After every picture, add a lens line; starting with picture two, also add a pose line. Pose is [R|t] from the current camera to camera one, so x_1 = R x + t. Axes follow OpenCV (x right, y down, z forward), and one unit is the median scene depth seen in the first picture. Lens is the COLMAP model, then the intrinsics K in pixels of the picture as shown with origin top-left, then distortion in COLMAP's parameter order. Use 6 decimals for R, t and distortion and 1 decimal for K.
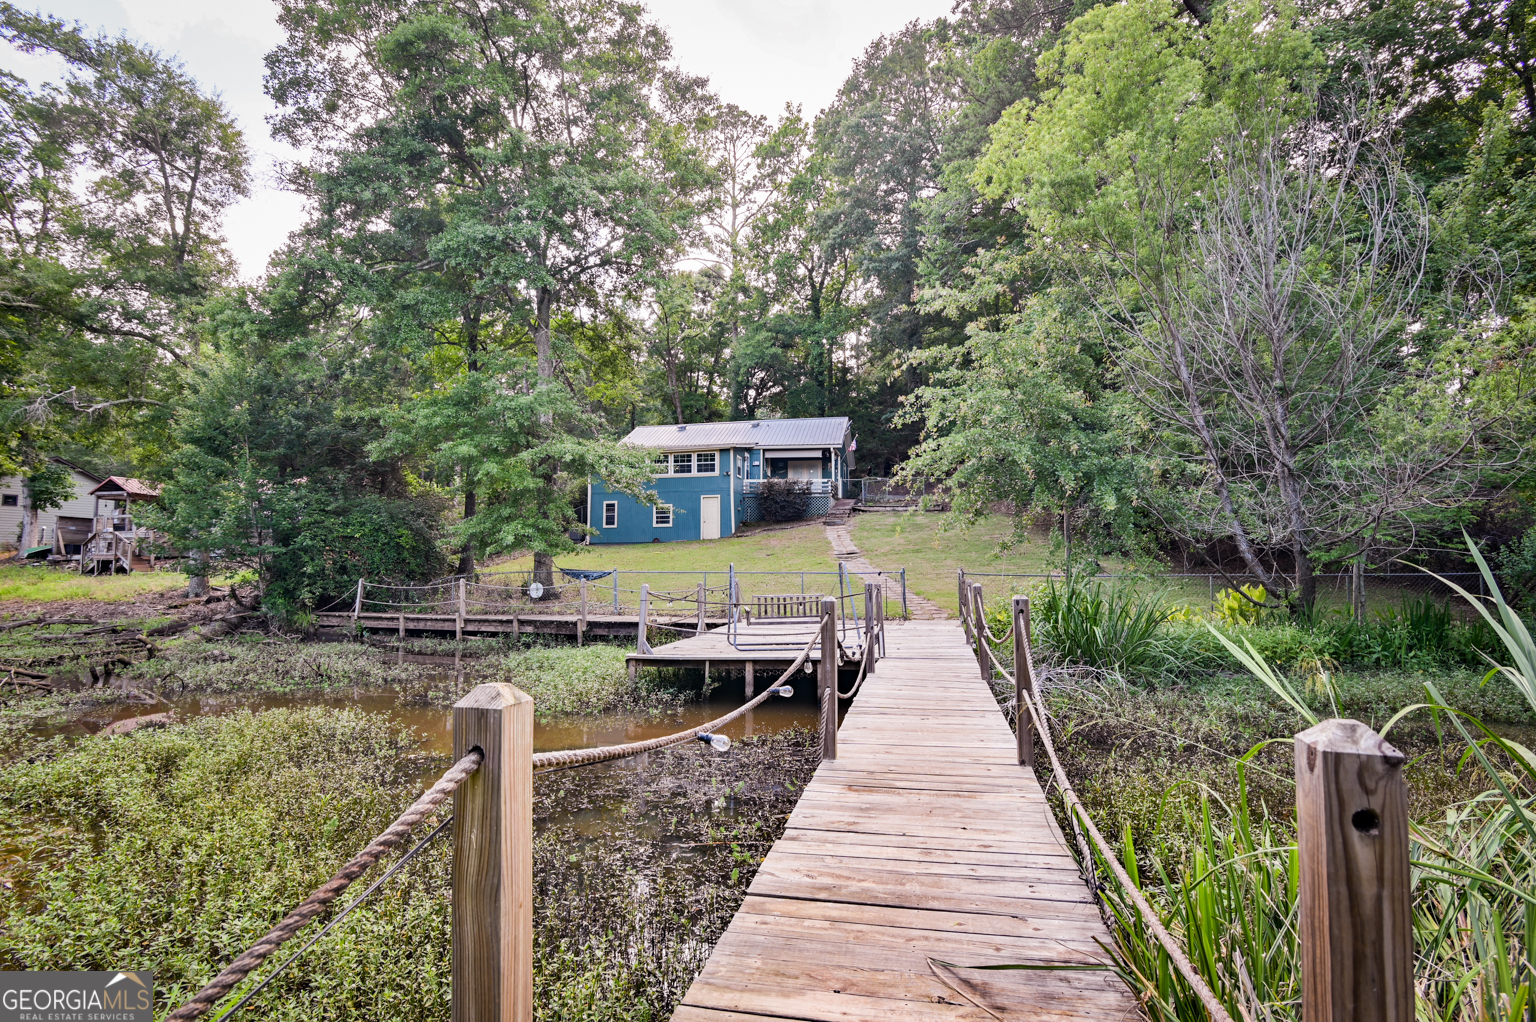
lens RADIAL K [[754.1, 0, 768.0], [0, 754.1, 511.0], [0, 0, 1]] dist [-0.019519, 0.000071]
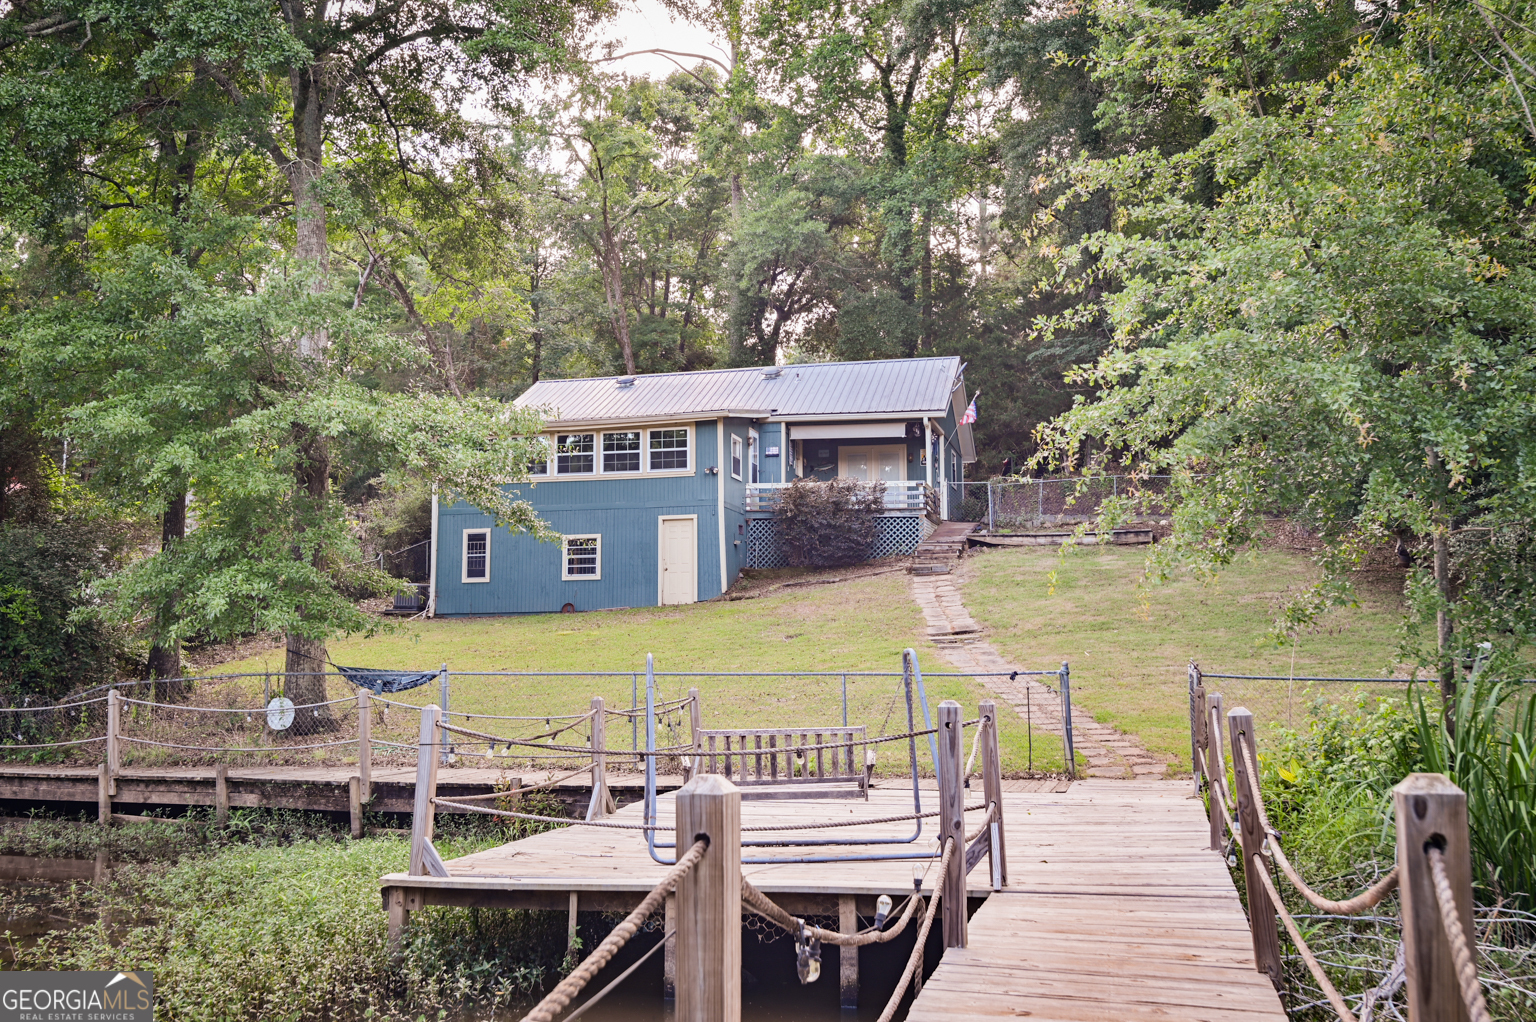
lens RADIAL K [[1433.2, 0, 768.8], [0, 1433.2, 525.2], [0, 0, 1]] dist [0.008061, 0.005520]
pose [[0.999303, -0.007133, -0.036648, 0.017470], [0.006404, 0.999780, -0.019968, 0.004586], [0.036783, 0.019719, 0.999129, 0.068620]]
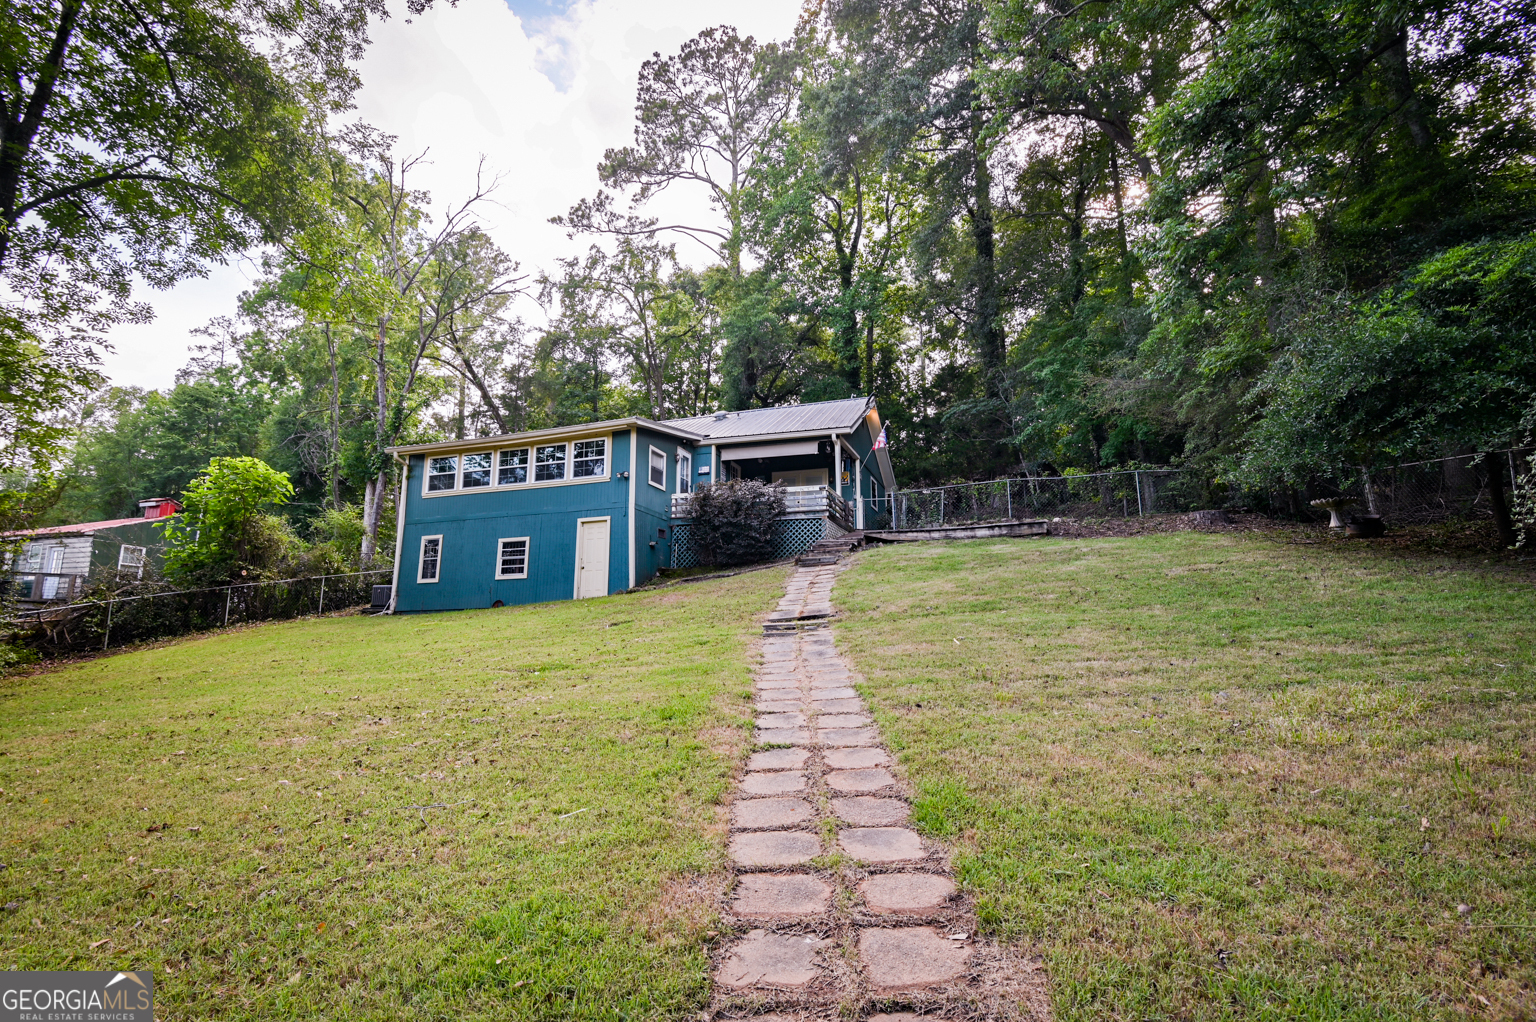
lens RADIAL K [[754.1, 0, 768.0], [0, 754.1, 511.0], [0, 0, 1]] dist [-0.019519, 0.000071]
pose [[0.991979, -0.025765, -0.123748, 0.111552], [0.011031, 0.992916, -0.118303, 0.038789], [0.125920, 0.115989, 0.985236, 0.494167]]
